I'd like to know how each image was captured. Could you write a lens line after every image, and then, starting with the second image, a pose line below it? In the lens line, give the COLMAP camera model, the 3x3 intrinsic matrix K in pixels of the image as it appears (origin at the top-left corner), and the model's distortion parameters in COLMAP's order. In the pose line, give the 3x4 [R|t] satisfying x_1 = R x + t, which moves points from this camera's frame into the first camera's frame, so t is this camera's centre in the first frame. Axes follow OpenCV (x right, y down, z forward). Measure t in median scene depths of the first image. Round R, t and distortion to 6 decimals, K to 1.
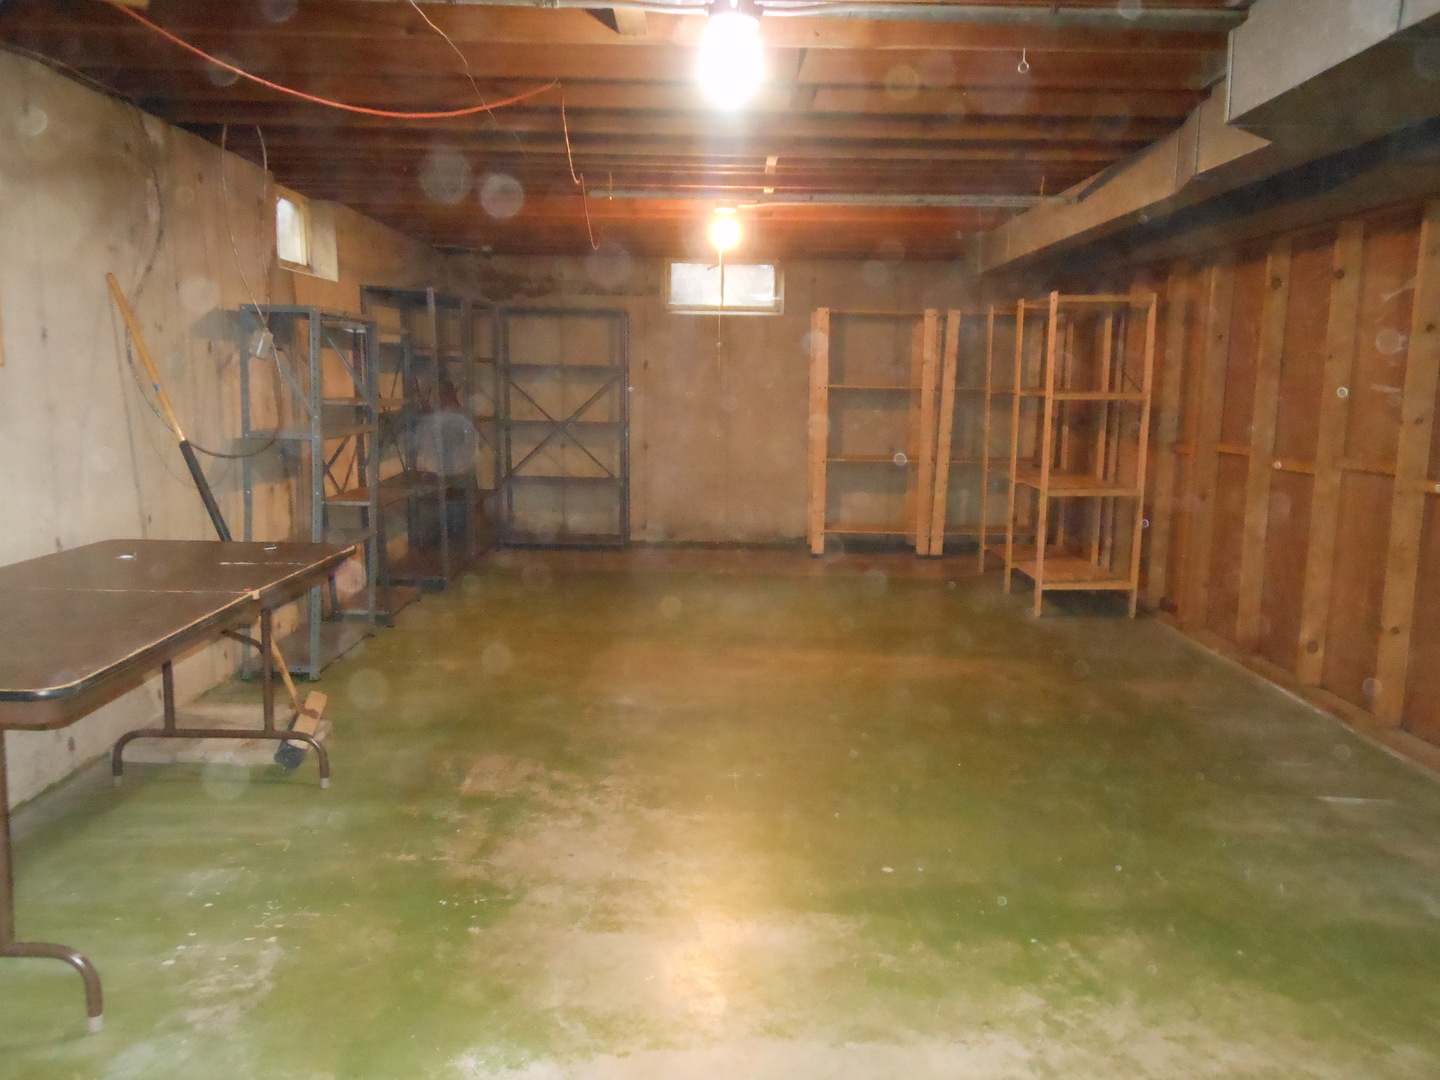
lens RADIAL K [[1242.8, 0, 721.6], [0, 1242.8, 570.5], [0, 0, 1]] dist [0.029555, -0.005134]
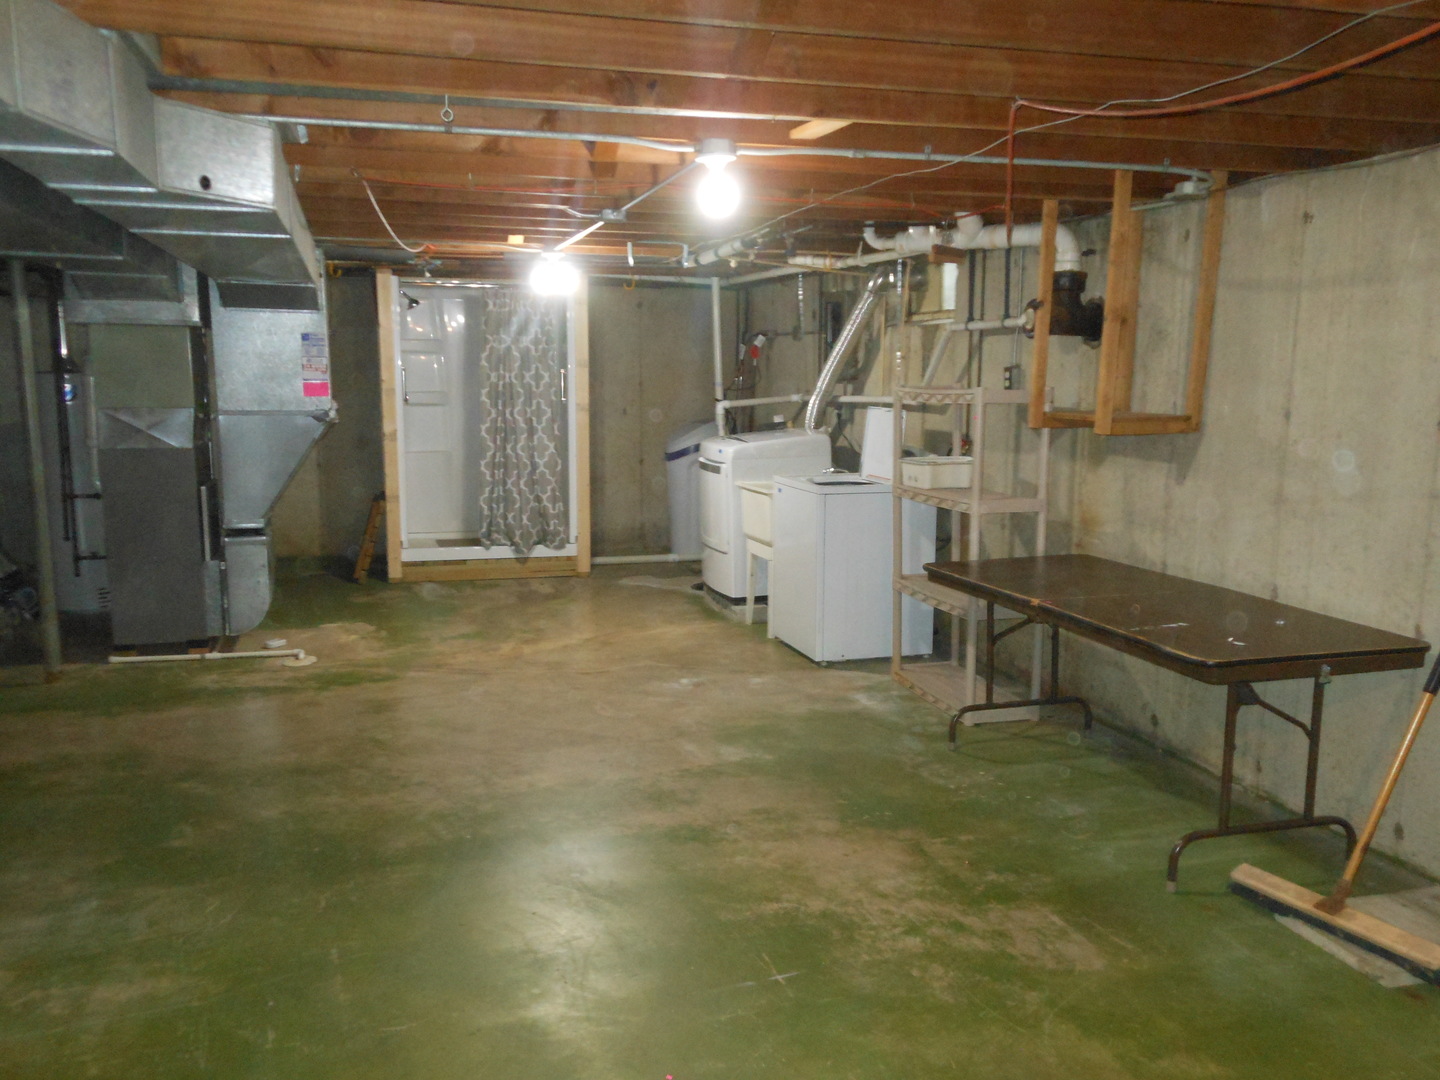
lens RADIAL K [[1242.8, 0, 721.6], [0, 1242.8, 570.5], [0, 0, 1]] dist [0.029555, -0.005134]
pose [[-0.963663, 0.017085, -0.266574, 0.284151], [-0.065780, 0.952042, 0.298812, -0.349415], [0.258895, 0.305490, -0.916324, 1.872305]]
